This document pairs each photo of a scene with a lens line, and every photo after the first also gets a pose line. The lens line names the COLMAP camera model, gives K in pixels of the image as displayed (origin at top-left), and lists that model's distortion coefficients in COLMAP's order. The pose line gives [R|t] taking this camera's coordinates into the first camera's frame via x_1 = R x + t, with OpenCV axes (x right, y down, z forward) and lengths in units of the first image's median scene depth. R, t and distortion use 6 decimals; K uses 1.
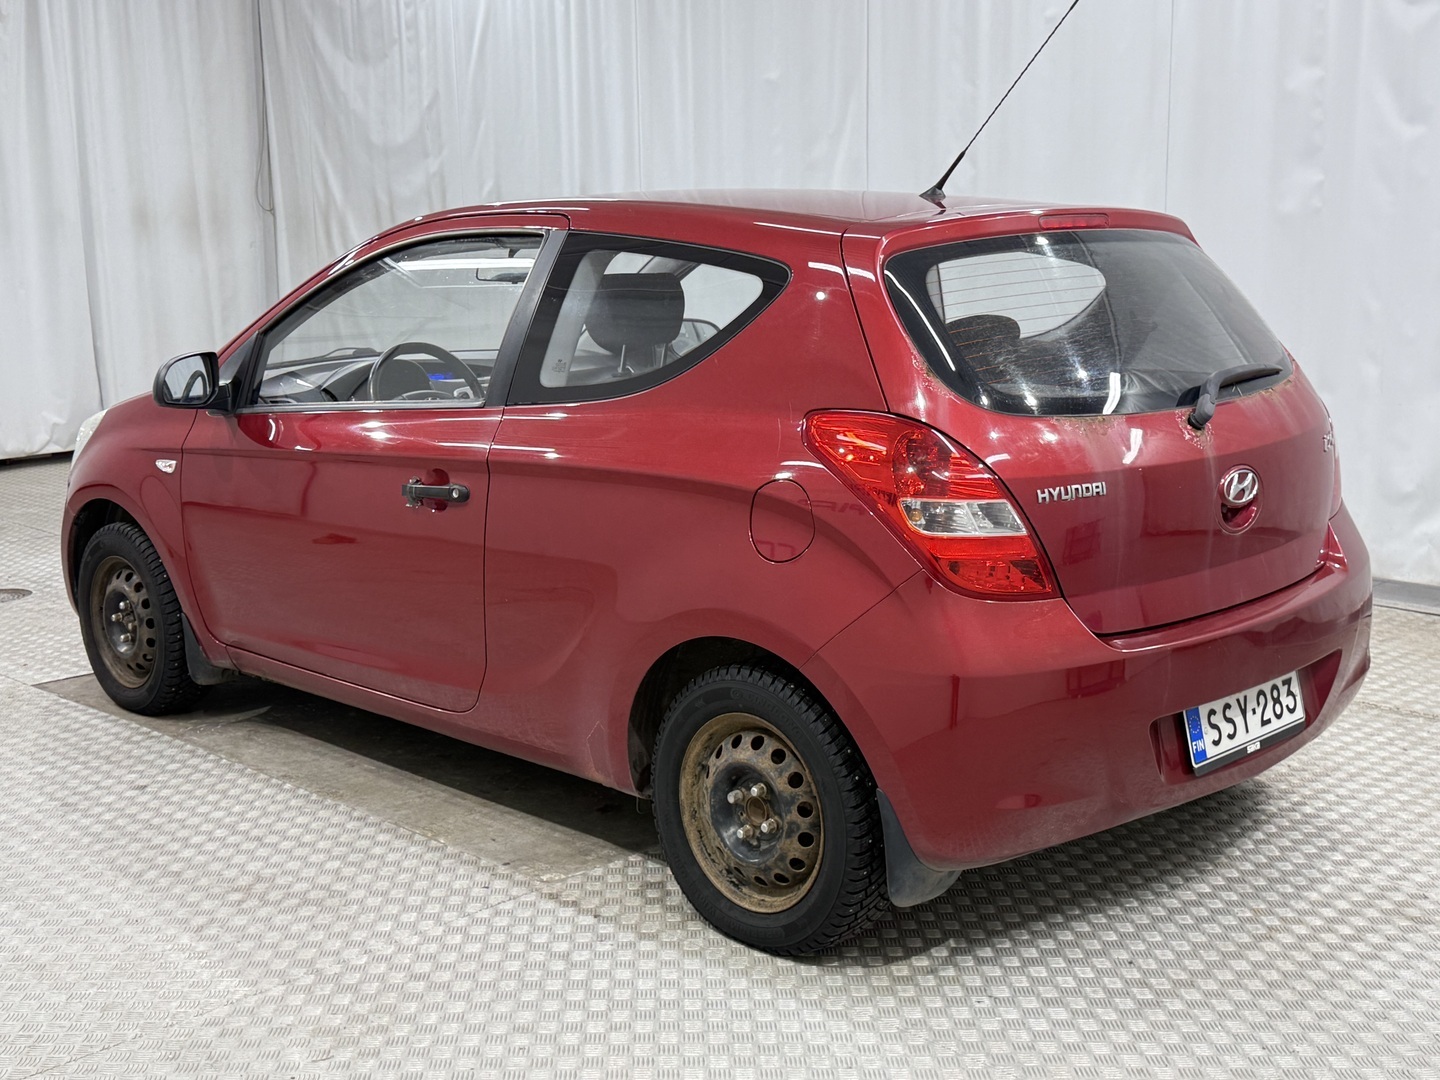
lens RADIAL K [[1775.8, 0, 719.7], [0, 1775.8, 532.7], [0, 0, 1]] dist [0.118387, 0.000000]
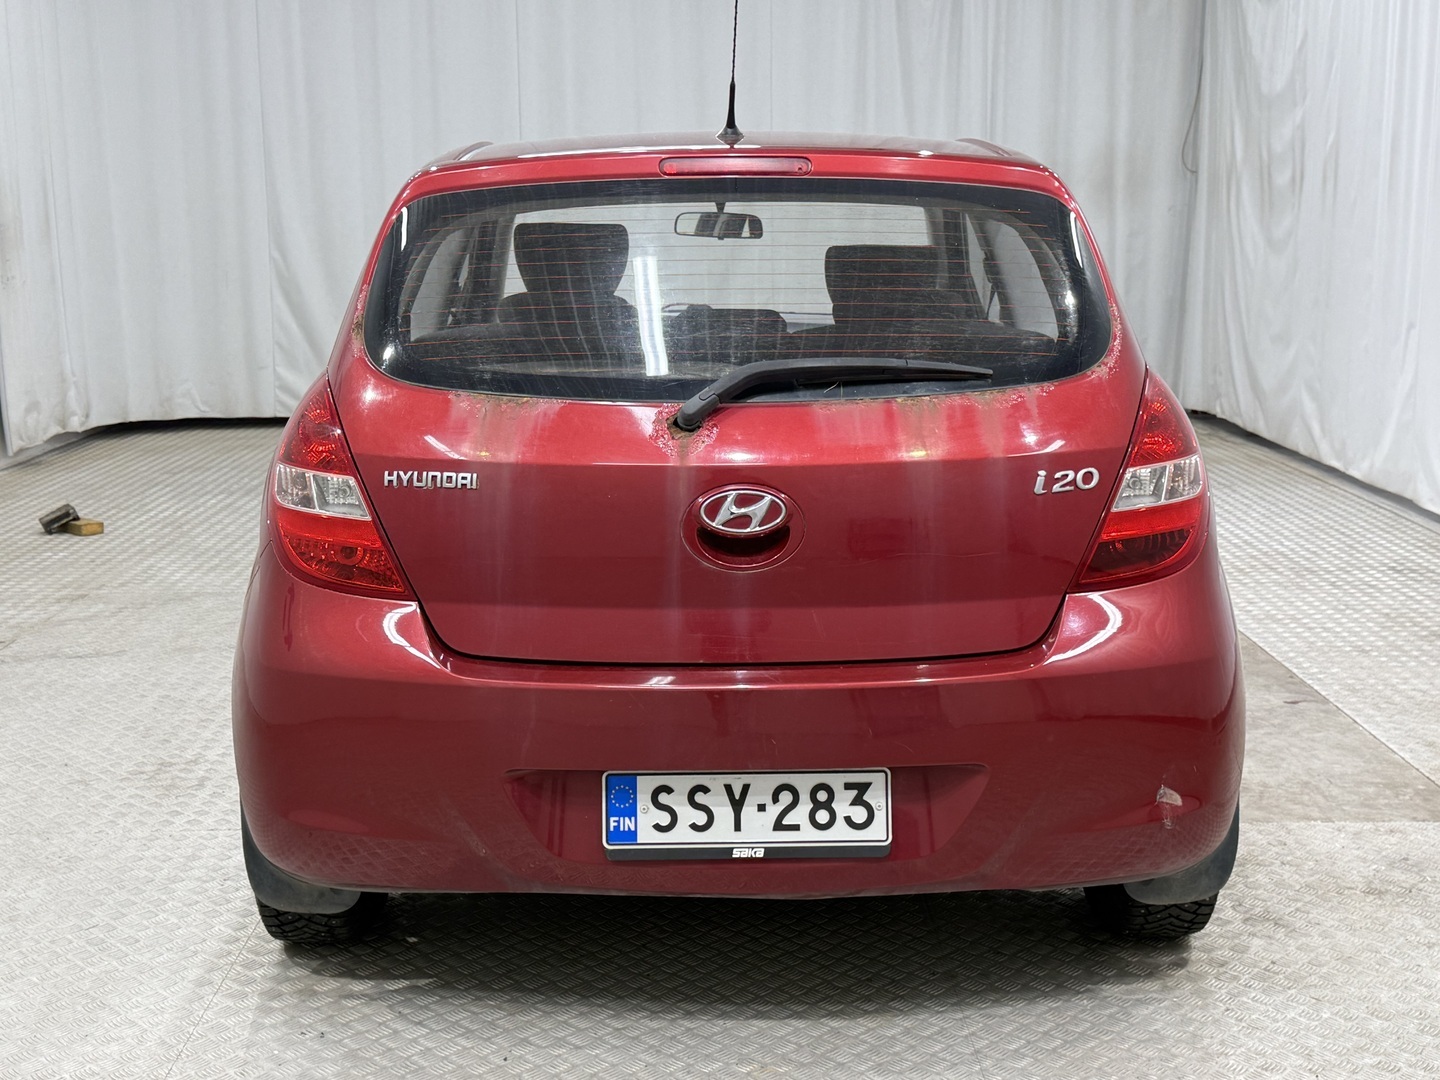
lens RADIAL K [[1888.3, 0, 724.6], [0, 1888.3, 536.0], [0, 0, 1]] dist [0.120348, 0.000000]
pose [[0.716780, 0.135995, -0.683909, 0.826893], [-0.131926, 0.989532, 0.058501, -0.060685], [0.684705, 0.048293, 0.727218, 0.398159]]
